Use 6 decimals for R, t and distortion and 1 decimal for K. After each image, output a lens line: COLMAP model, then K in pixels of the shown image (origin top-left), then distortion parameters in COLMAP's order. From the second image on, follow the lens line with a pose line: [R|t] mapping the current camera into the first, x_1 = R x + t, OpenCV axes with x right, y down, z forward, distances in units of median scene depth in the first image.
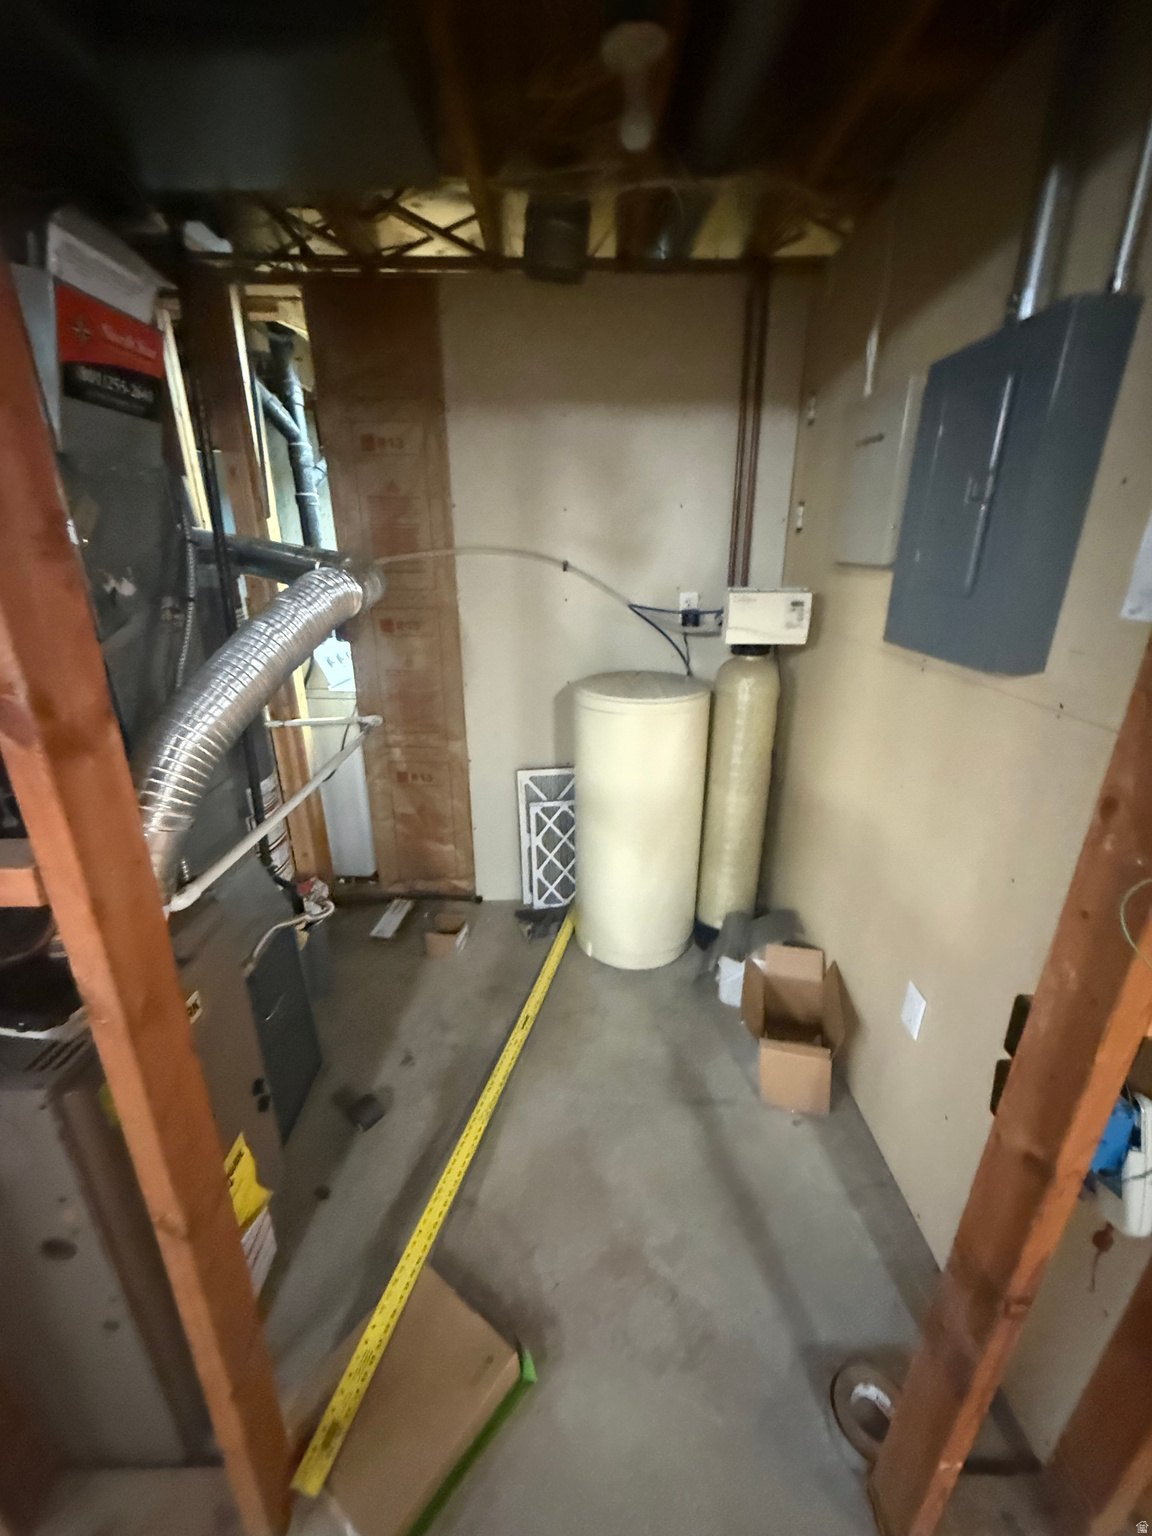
lens RADIAL K [[614.4, 0, 572.5], [0, 614.4, 765.1], [0, 0, 1]] dist [0.000808, -0.000378]
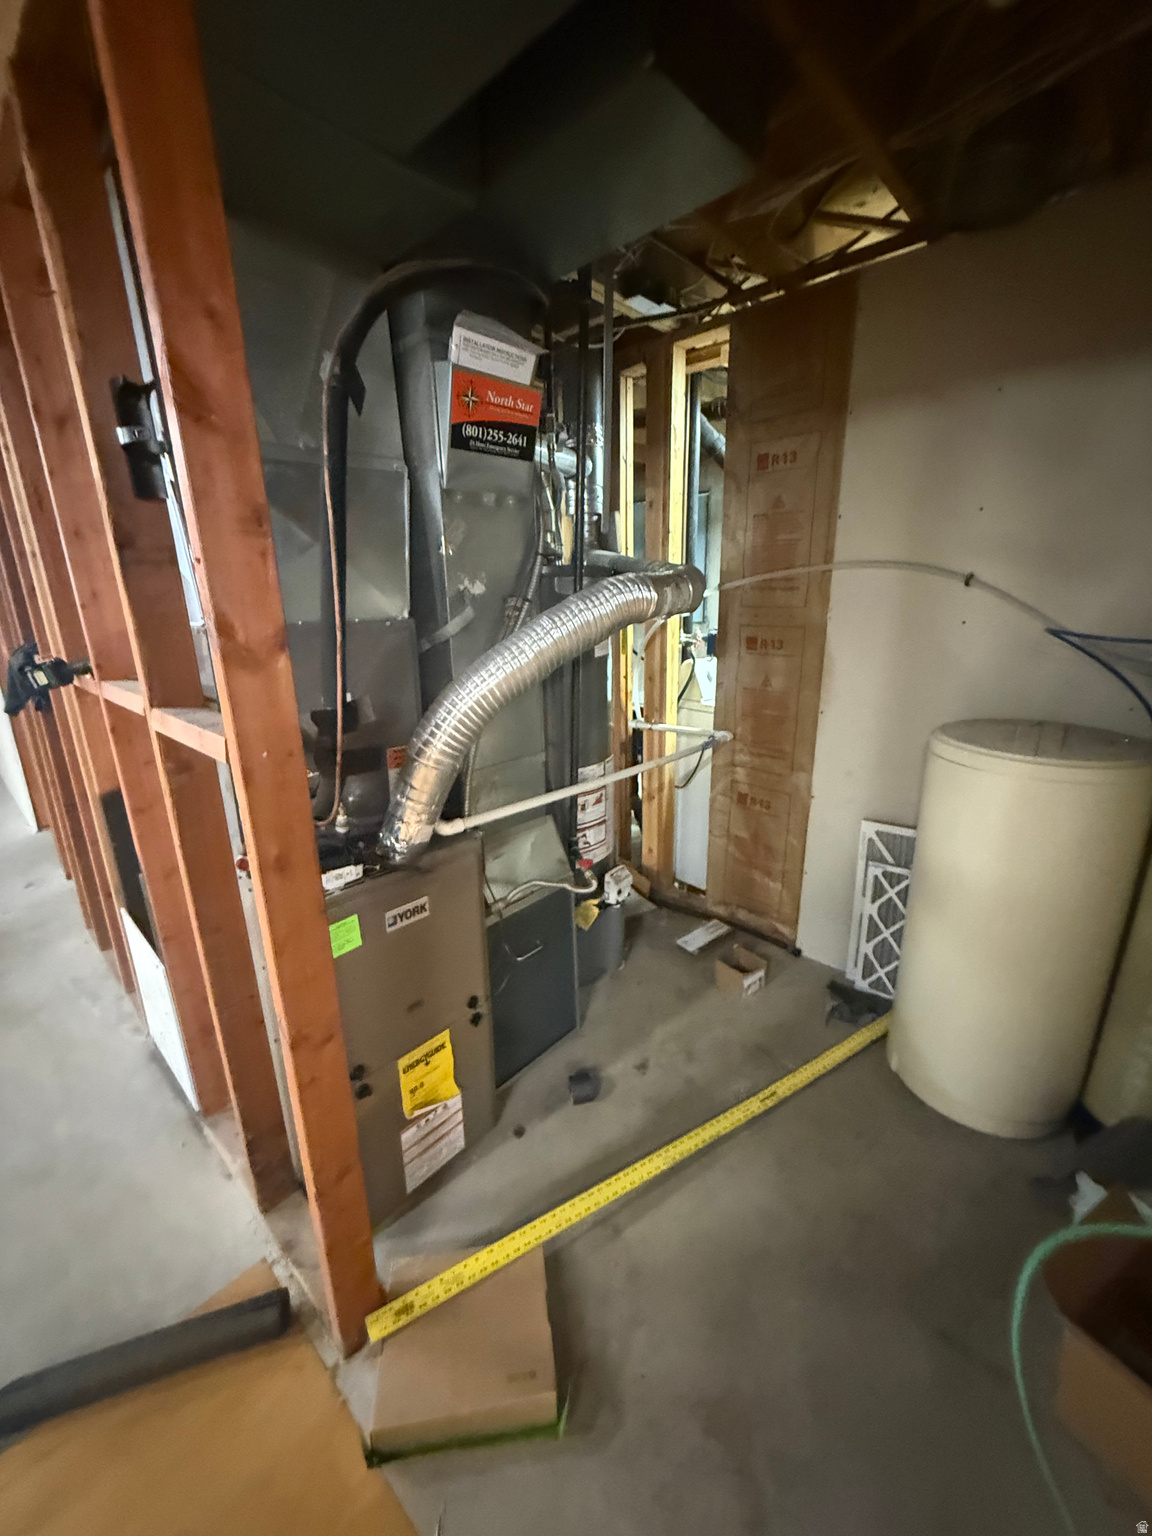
lens RADIAL K [[614.4, 0, 578.1], [0, 614.4, 766.5], [0, 0, 1]] dist [0.000808, -0.000378]
pose [[0.721494, 0.182869, -0.667836, 0.190203], [-0.221089, 0.974849, 0.028083, 0.000233], [0.656175, 0.127389, 0.743779, 0.105514]]
